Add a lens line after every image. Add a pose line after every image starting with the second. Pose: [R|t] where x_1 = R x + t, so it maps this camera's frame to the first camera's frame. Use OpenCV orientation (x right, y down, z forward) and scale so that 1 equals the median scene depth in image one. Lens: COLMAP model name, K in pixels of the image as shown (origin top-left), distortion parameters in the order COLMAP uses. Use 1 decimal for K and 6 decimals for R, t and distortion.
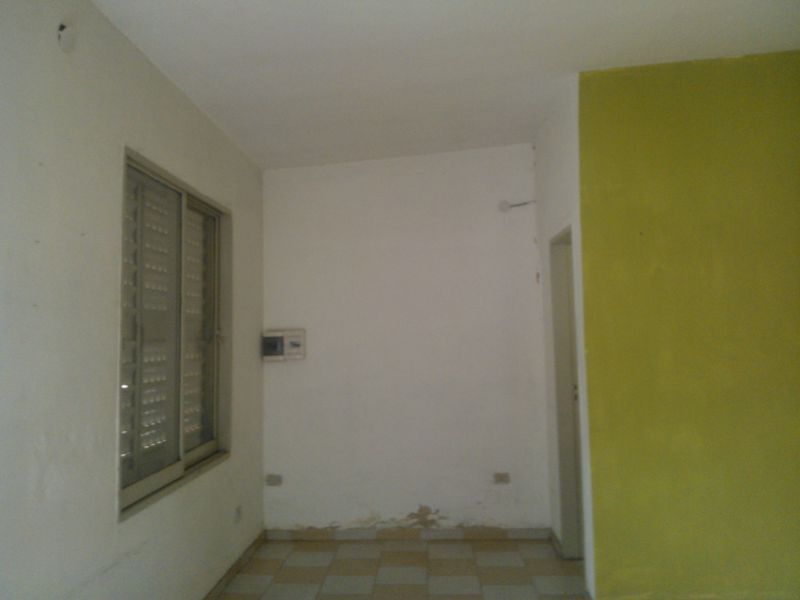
lens RADIAL K [[691.8, 0, 399.2], [0, 691.8, 288.8], [0, 0, 1]] dist [0.098130, -0.228439]
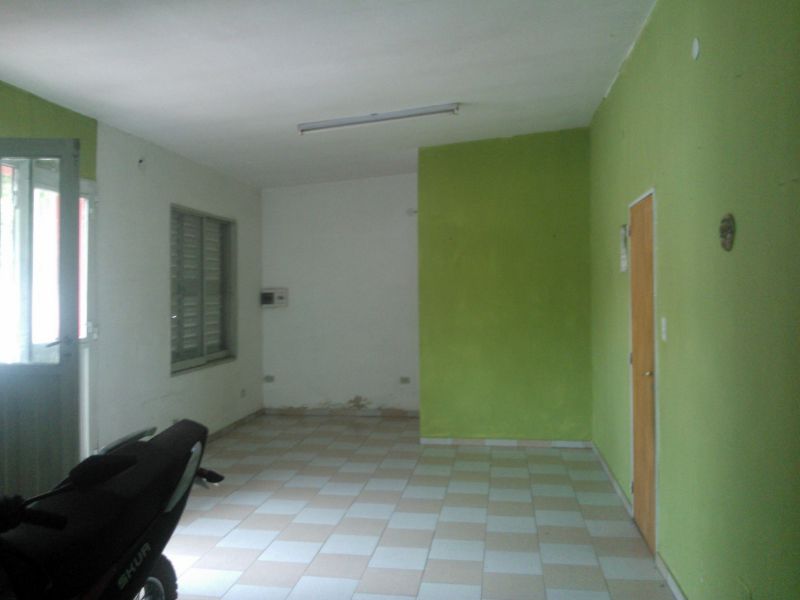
lens RADIAL K [[691.8, 0, 399.2], [0, 691.8, 288.8], [0, 0, 1]] dist [0.098130, -0.228439]
pose [[0.995225, 0.009215, -0.097174, 0.300132], [-0.002802, 0.997821, 0.065919, -0.051213], [0.097570, -0.065332, 0.993082, -0.624022]]
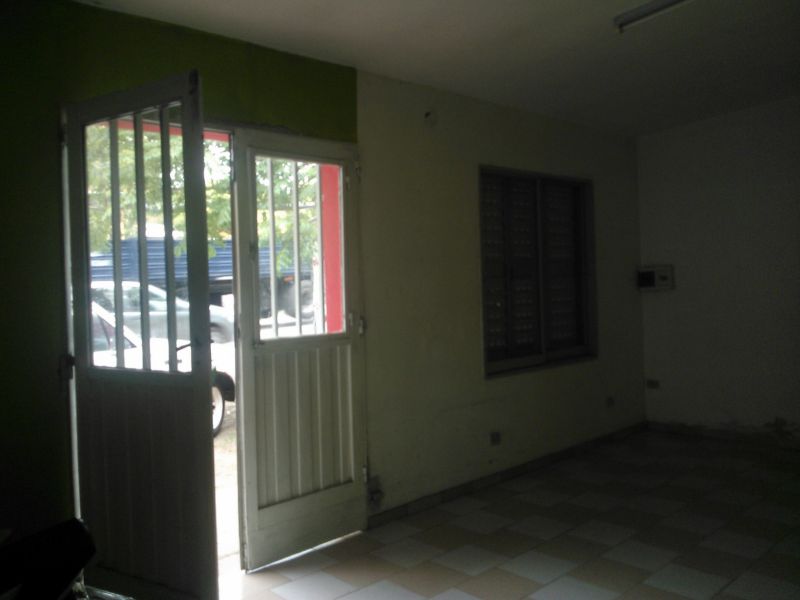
lens RADIAL K [[691.8, 0, 399.2], [0, 691.8, 288.8], [0, 0, 1]] dist [0.098130, -0.228439]
pose [[0.731537, -0.000447, -0.681801, 0.368340], [0.067109, 0.995191, 0.071352, -0.021188], [0.678491, -0.097951, 0.728049, -0.234162]]
